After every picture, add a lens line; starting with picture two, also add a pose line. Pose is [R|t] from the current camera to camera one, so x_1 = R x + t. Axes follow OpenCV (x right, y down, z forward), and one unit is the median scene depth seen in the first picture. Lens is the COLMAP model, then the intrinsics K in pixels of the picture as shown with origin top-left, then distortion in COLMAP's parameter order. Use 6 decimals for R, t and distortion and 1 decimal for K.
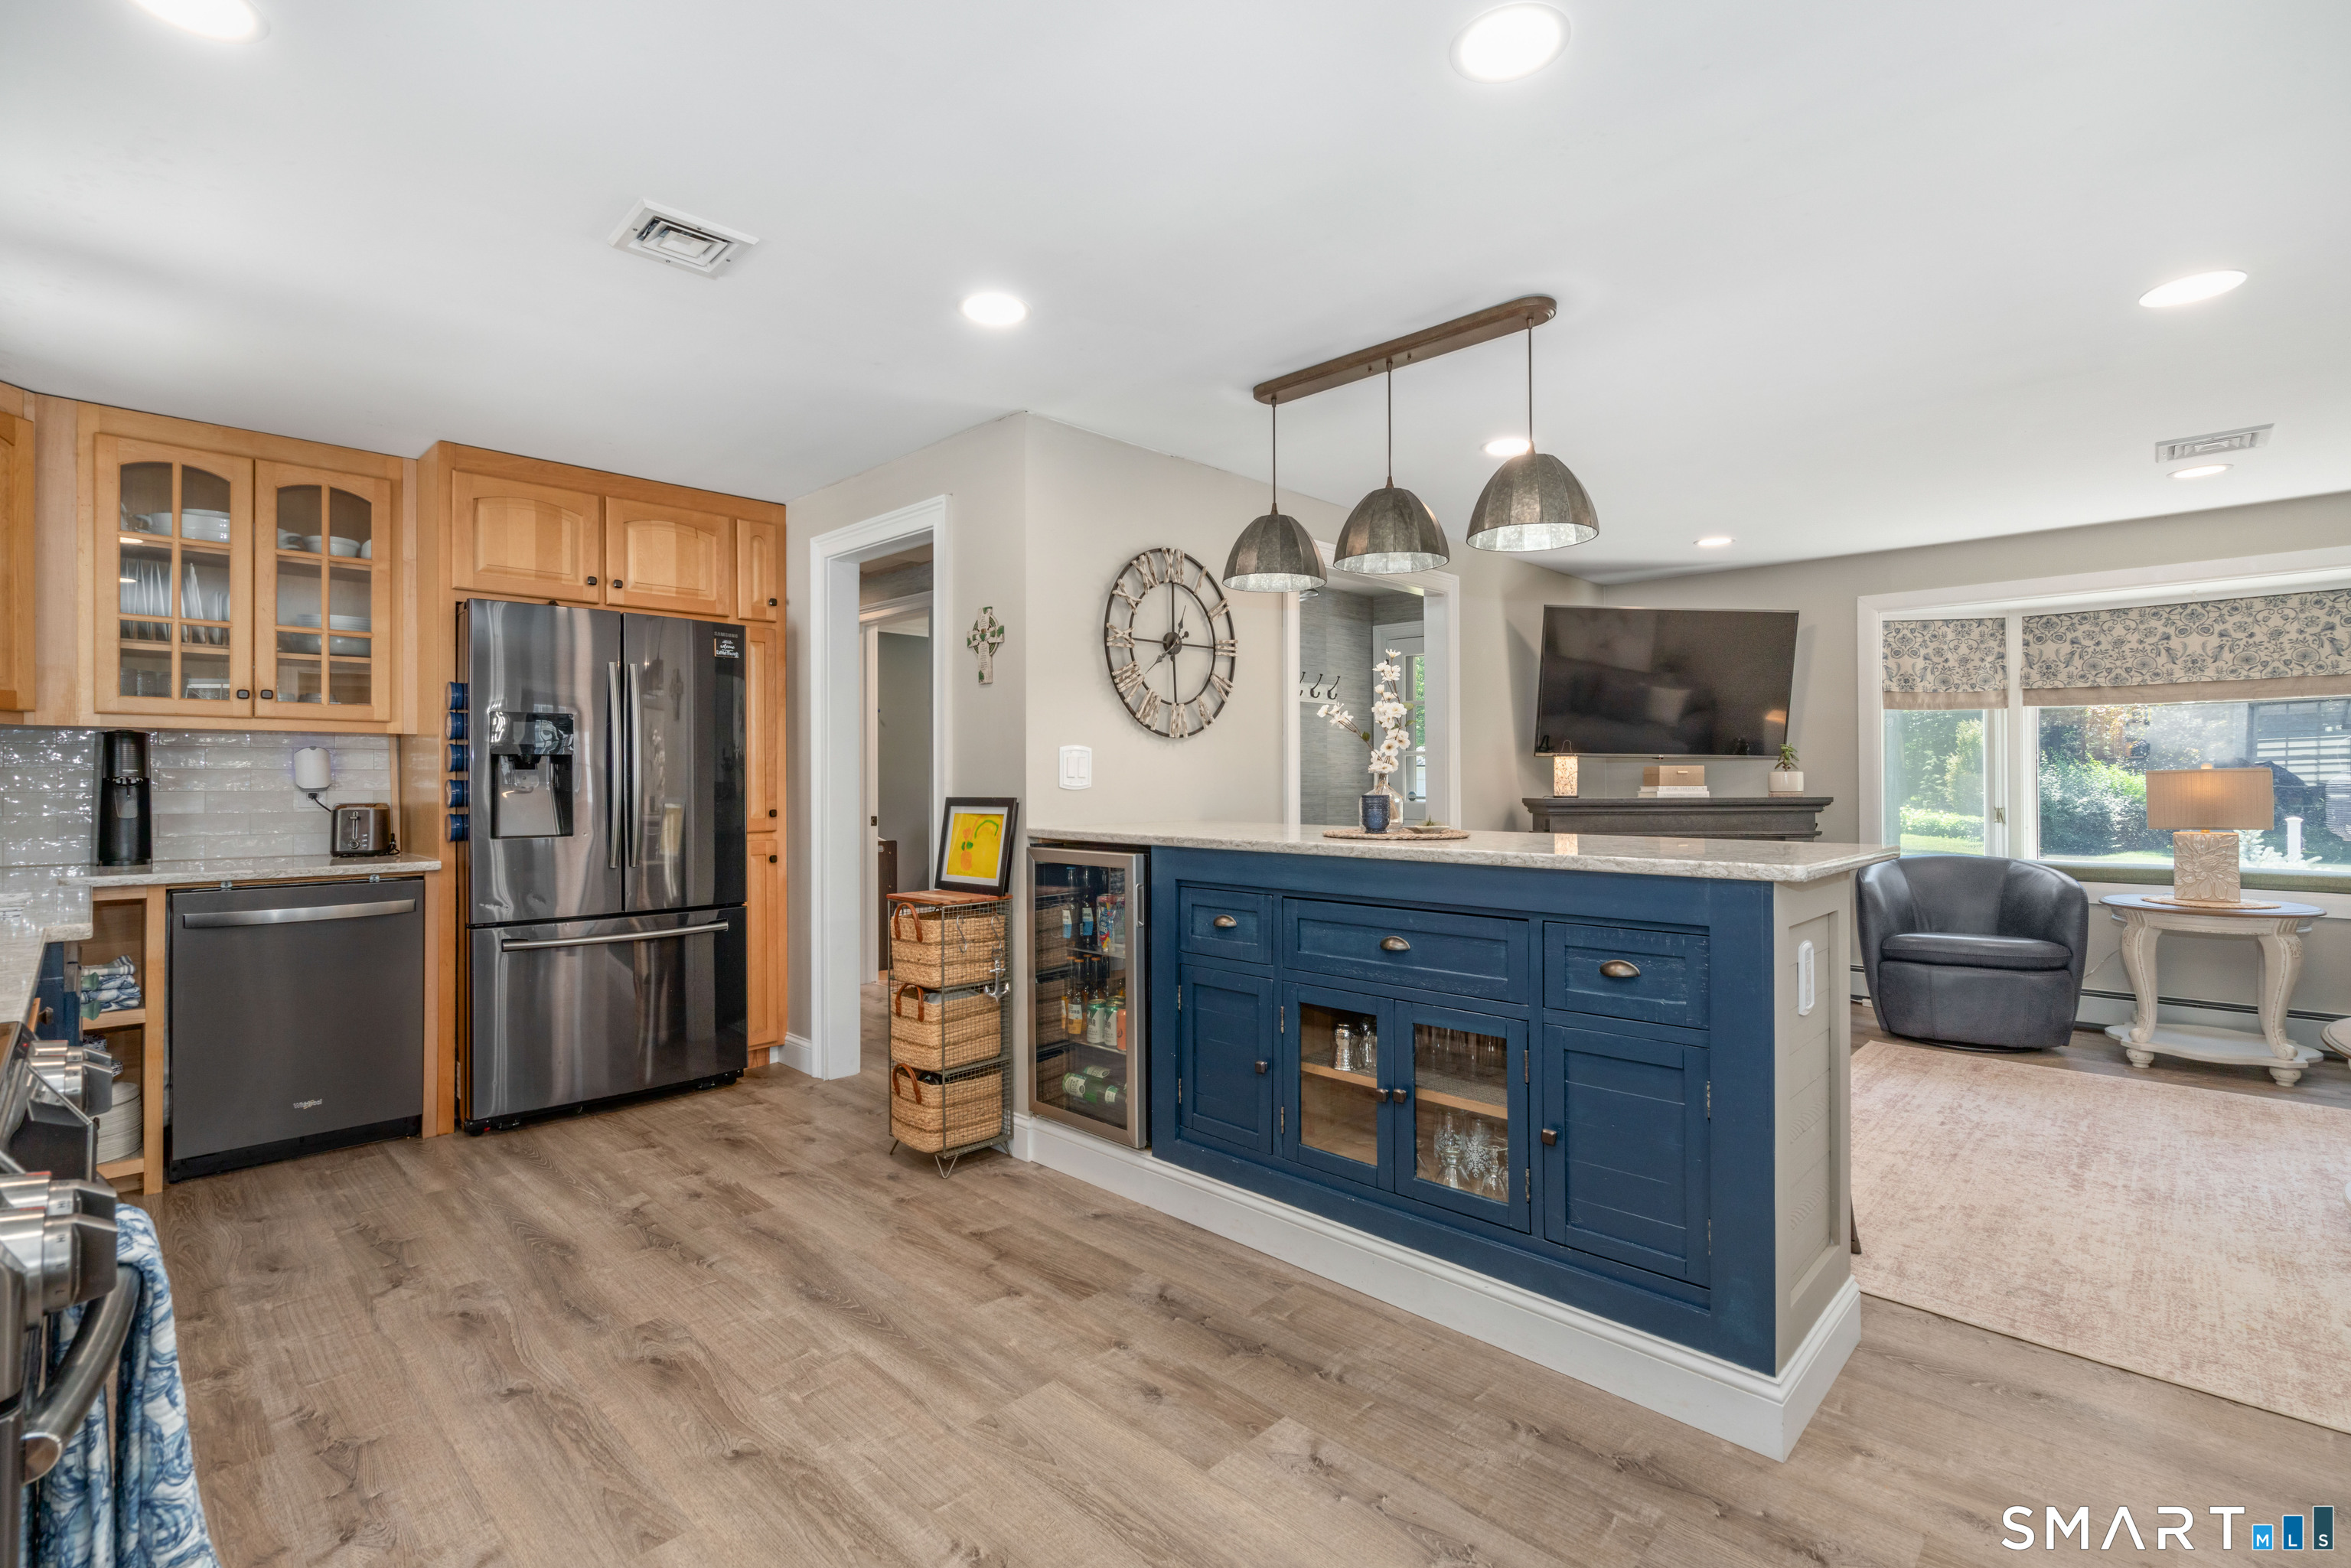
lens RADIAL K [[1062.1, 0, 1170.0], [0, 1062.1, 774.9], [0, 0, 1]] dist [-0.009636, 0.005014]
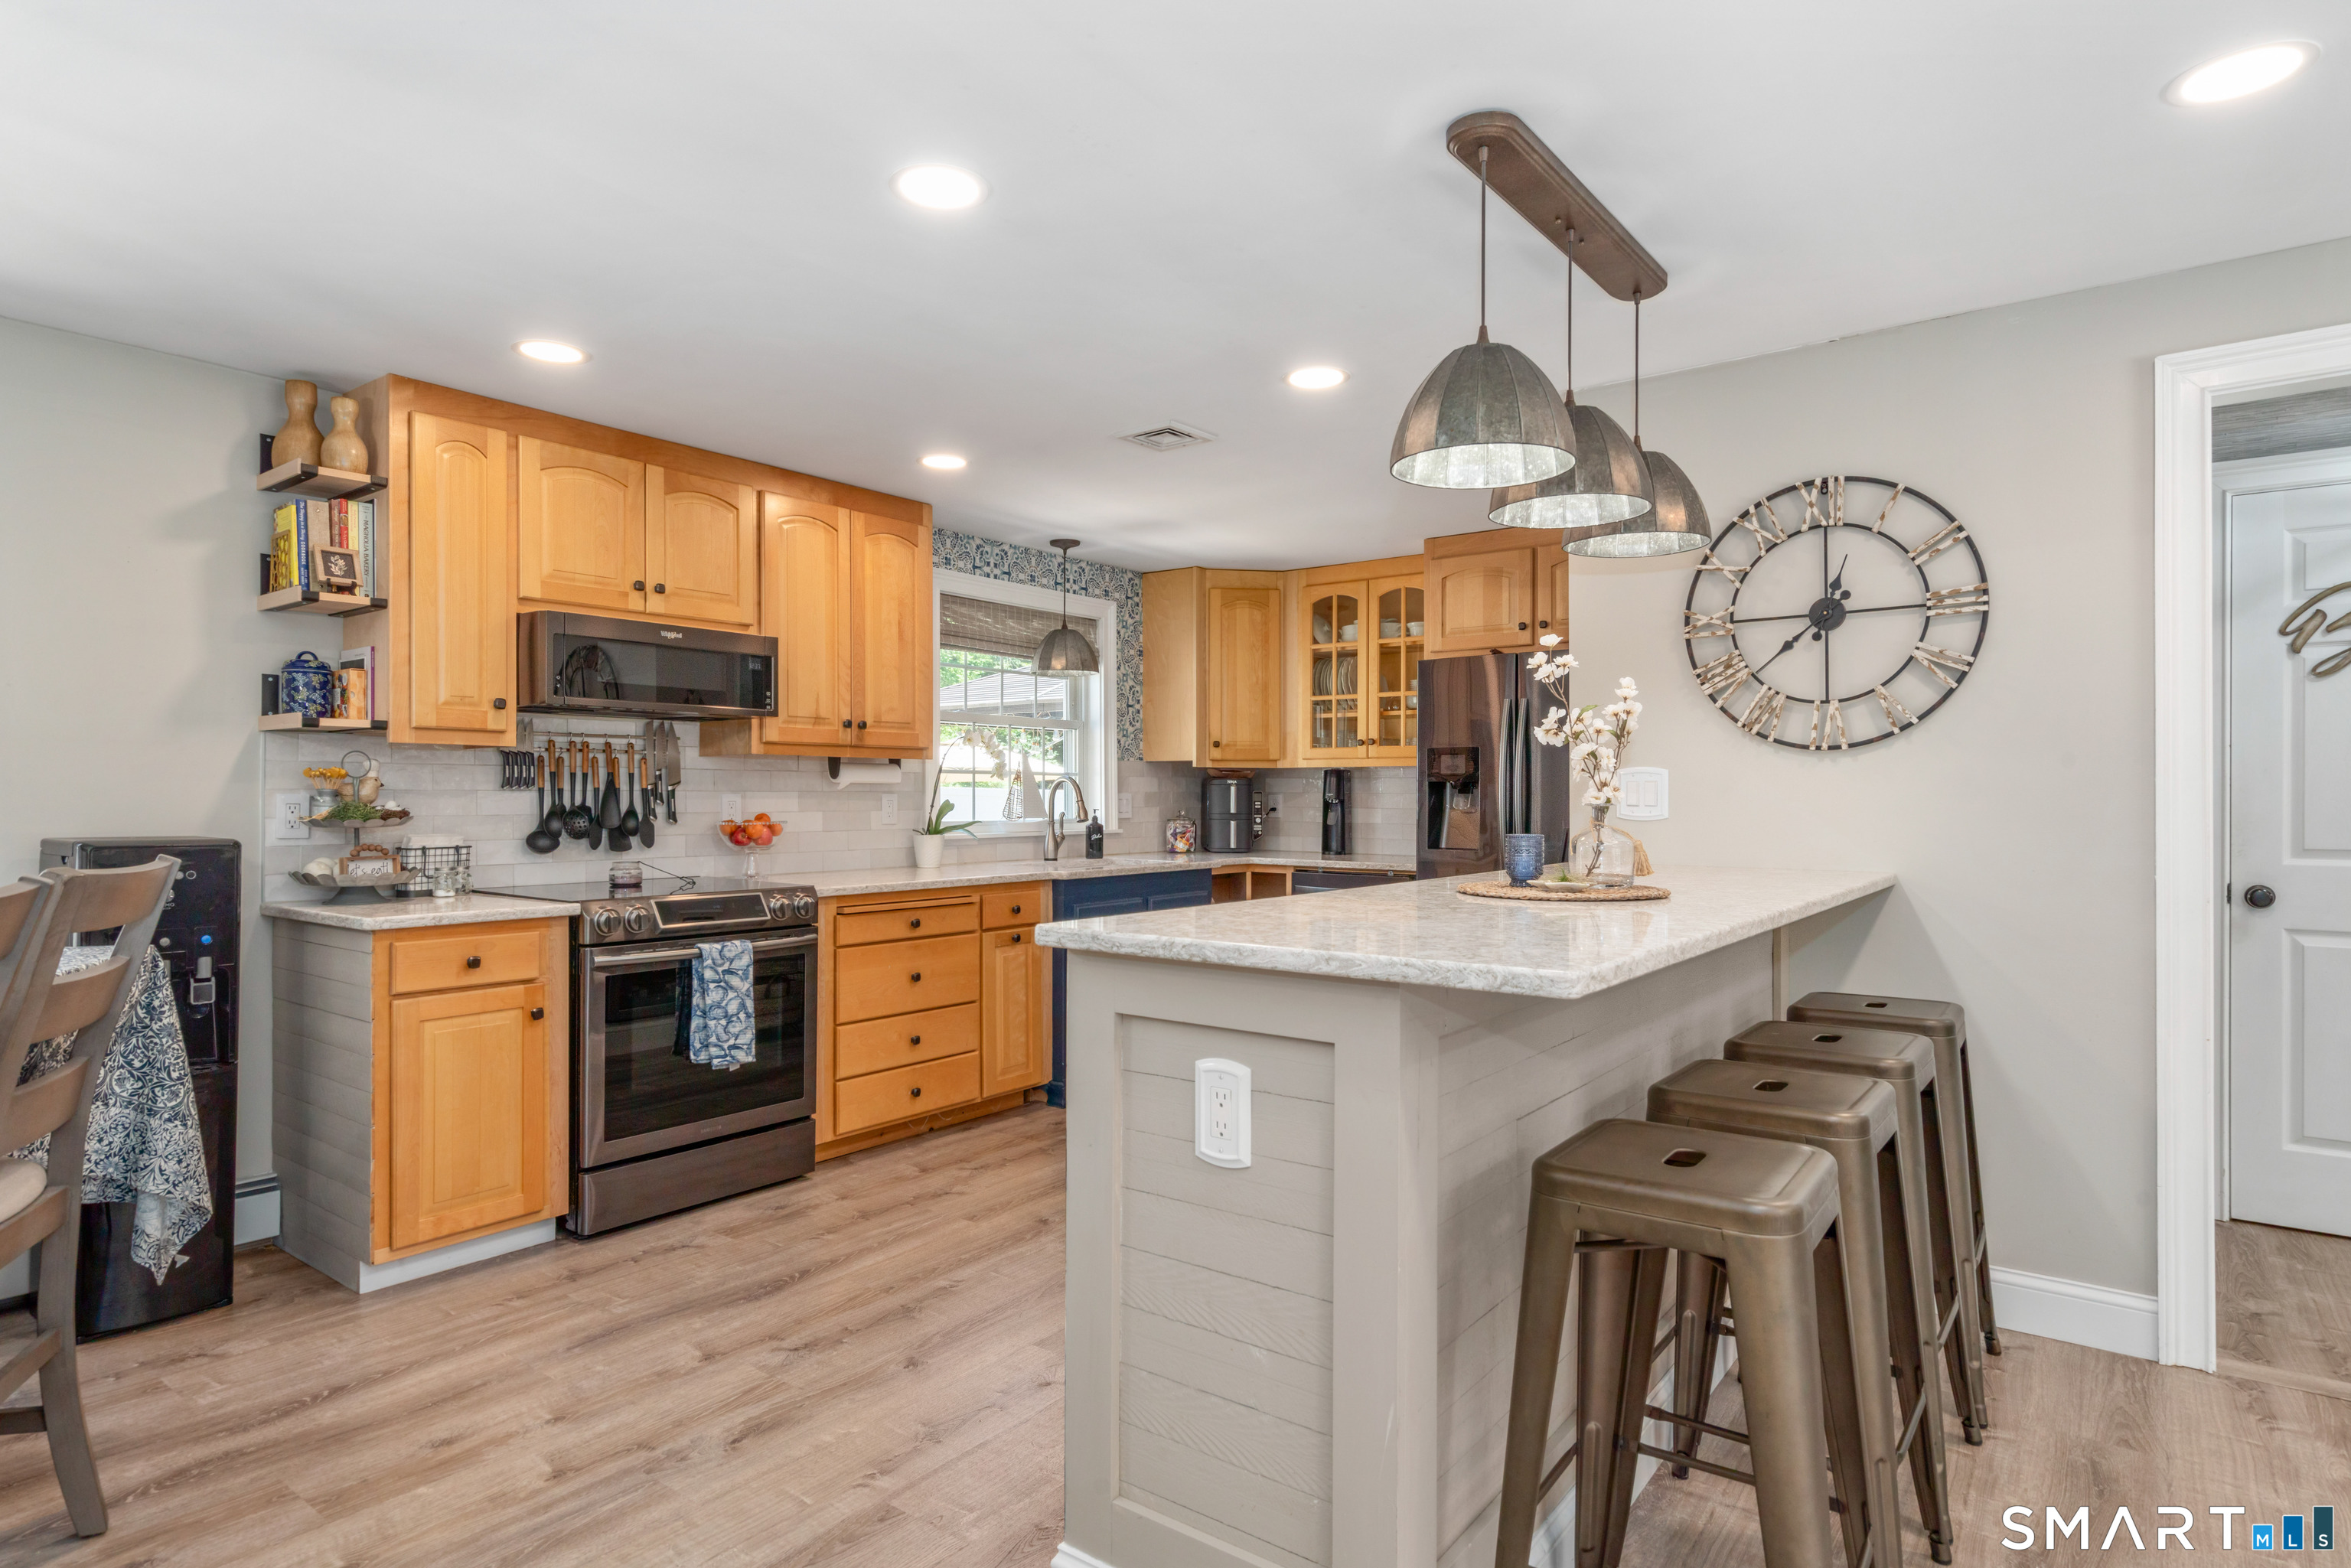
lens RADIAL K [[1259.7, 0, 1169.8], [0, 1259.7, 800.6], [0, 0, 1]] dist [-0.001397, 0.004059]
pose [[0.129234, 0.007332, -0.991587, 0.823595], [0.003110, 0.999965, 0.007799, -0.010186], [0.991609, -0.004092, 0.129207, 0.505455]]
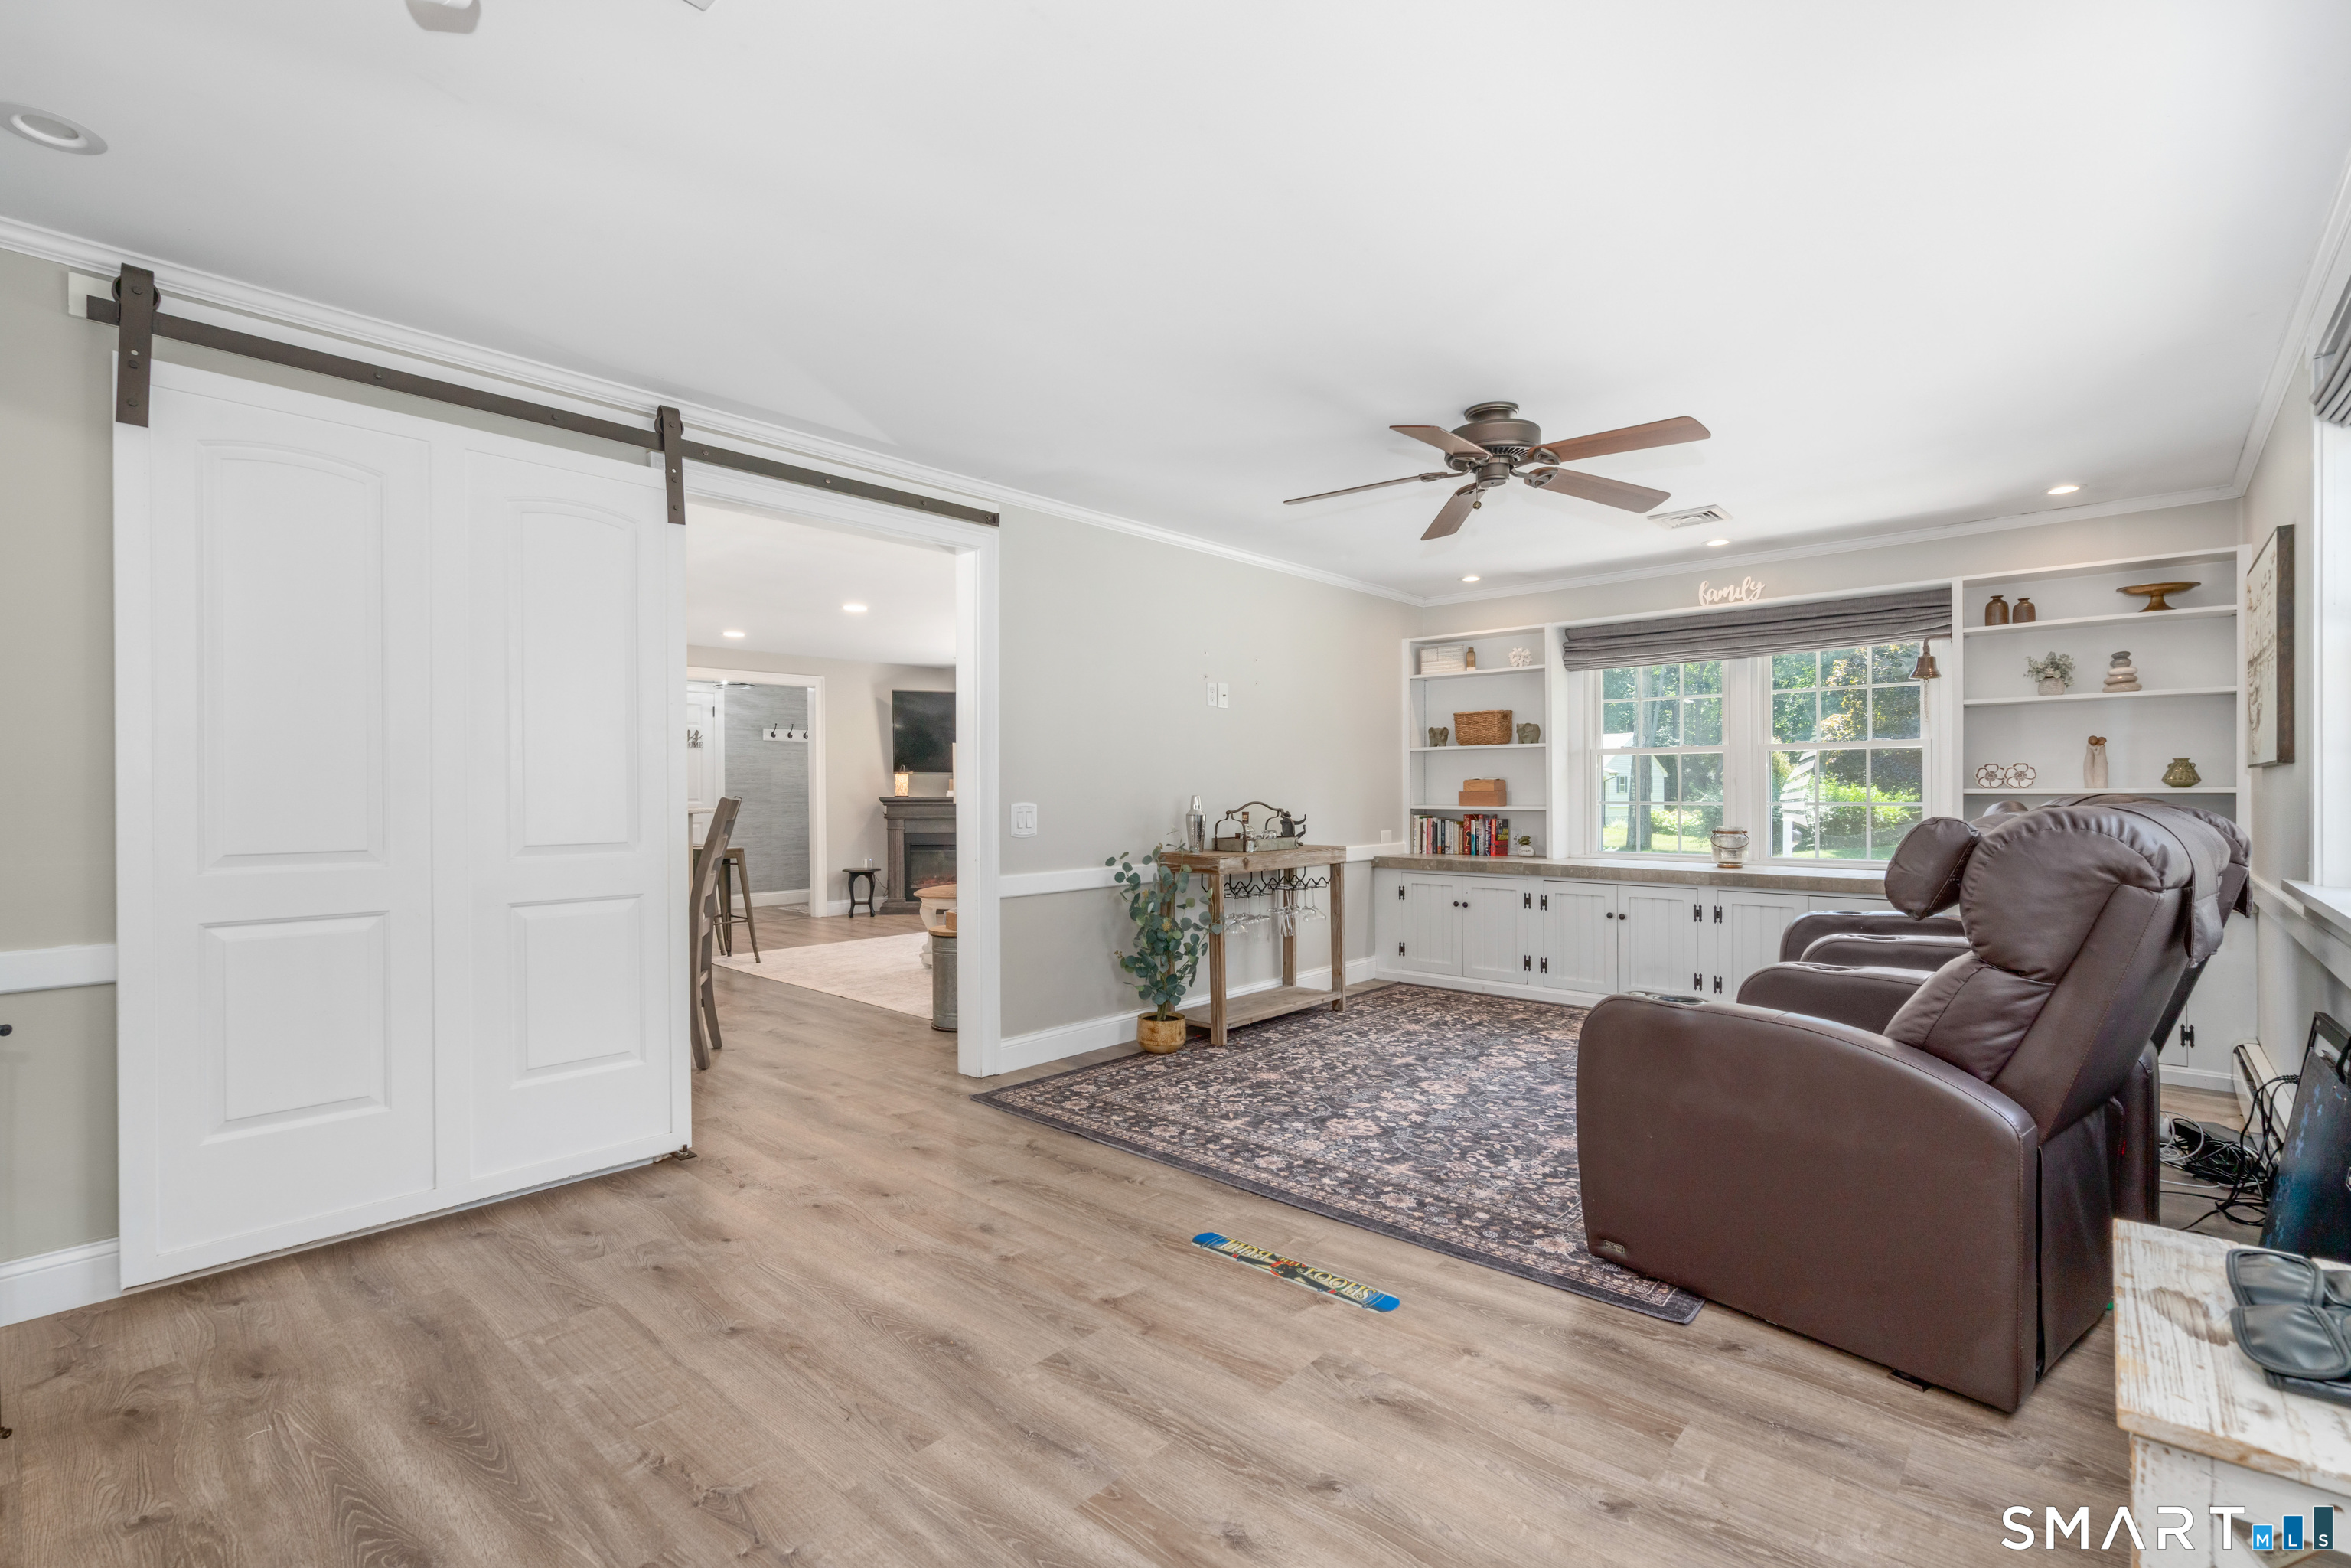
lens RADIAL K [[1062.1, 0, 1167.5], [0, 1062.1, 798.1], [0, 0, 1]] dist [-0.009636, 0.005014]
pose [[0.999106, 0.002134, 0.042223, 1.178317], [-0.002548, 0.999949, 0.009745, 0.007274], [-0.042200, -0.009843, 0.999061, -1.317454]]
